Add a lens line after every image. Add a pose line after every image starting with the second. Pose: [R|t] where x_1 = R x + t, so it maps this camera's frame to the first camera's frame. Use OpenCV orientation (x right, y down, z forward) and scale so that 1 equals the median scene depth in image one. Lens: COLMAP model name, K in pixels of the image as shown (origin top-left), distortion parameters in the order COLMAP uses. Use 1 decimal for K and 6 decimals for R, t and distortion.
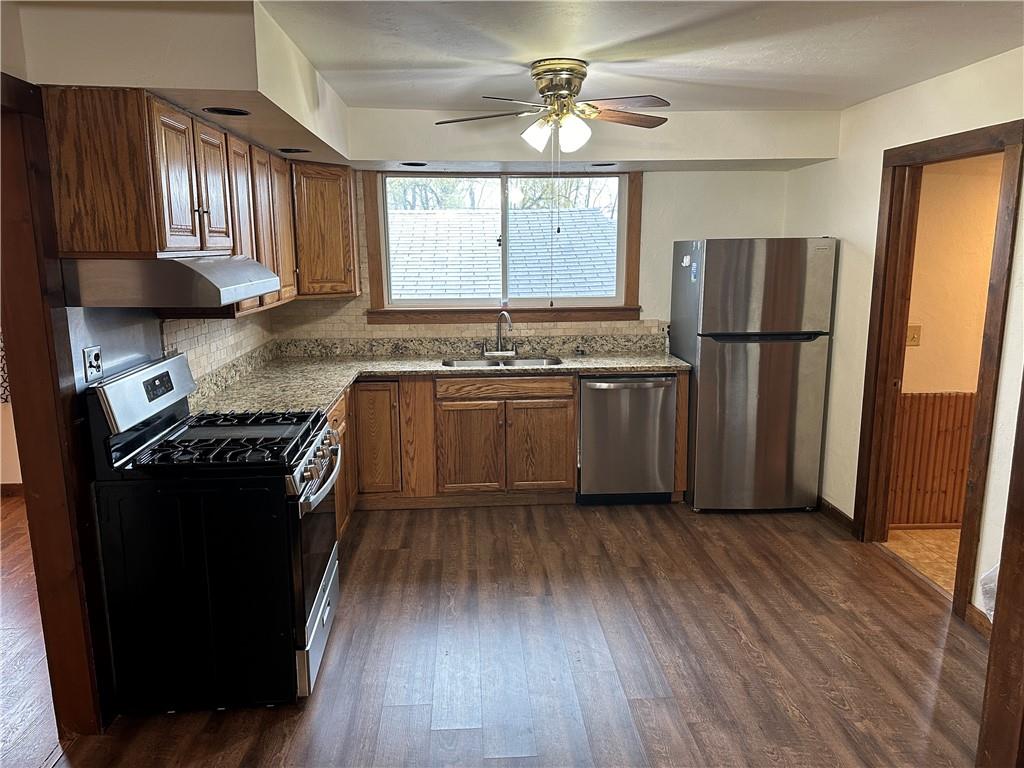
lens RADIAL K [[718.4, 0, 512.0], [0, 718.4, 384.0], [0, 0, 1]] dist [0.201907, -0.407767]
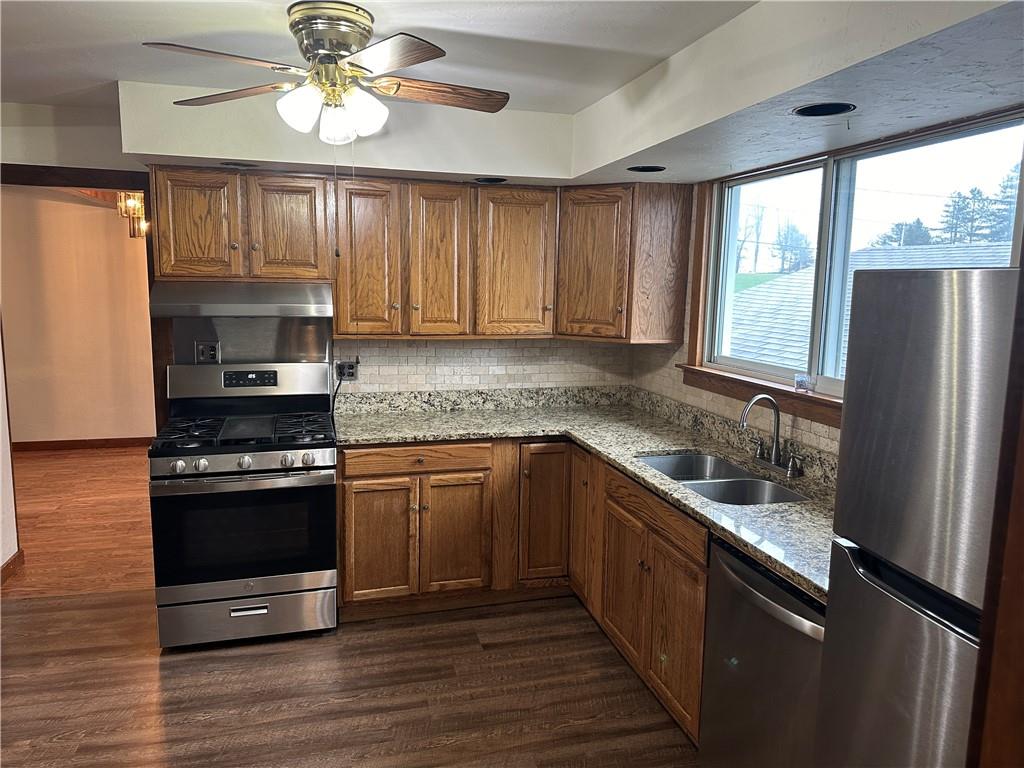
lens RADIAL K [[720.0, 0, 512.0], [0, 720.0, 384.0], [0, 0, 1]] dist [0.120147, -0.171200]
pose [[0.182090, 0.150952, -0.971626, 0.562683], [-0.197676, 0.973591, 0.114211, -0.148690], [0.963207, 0.171270, 0.207121, 0.750169]]
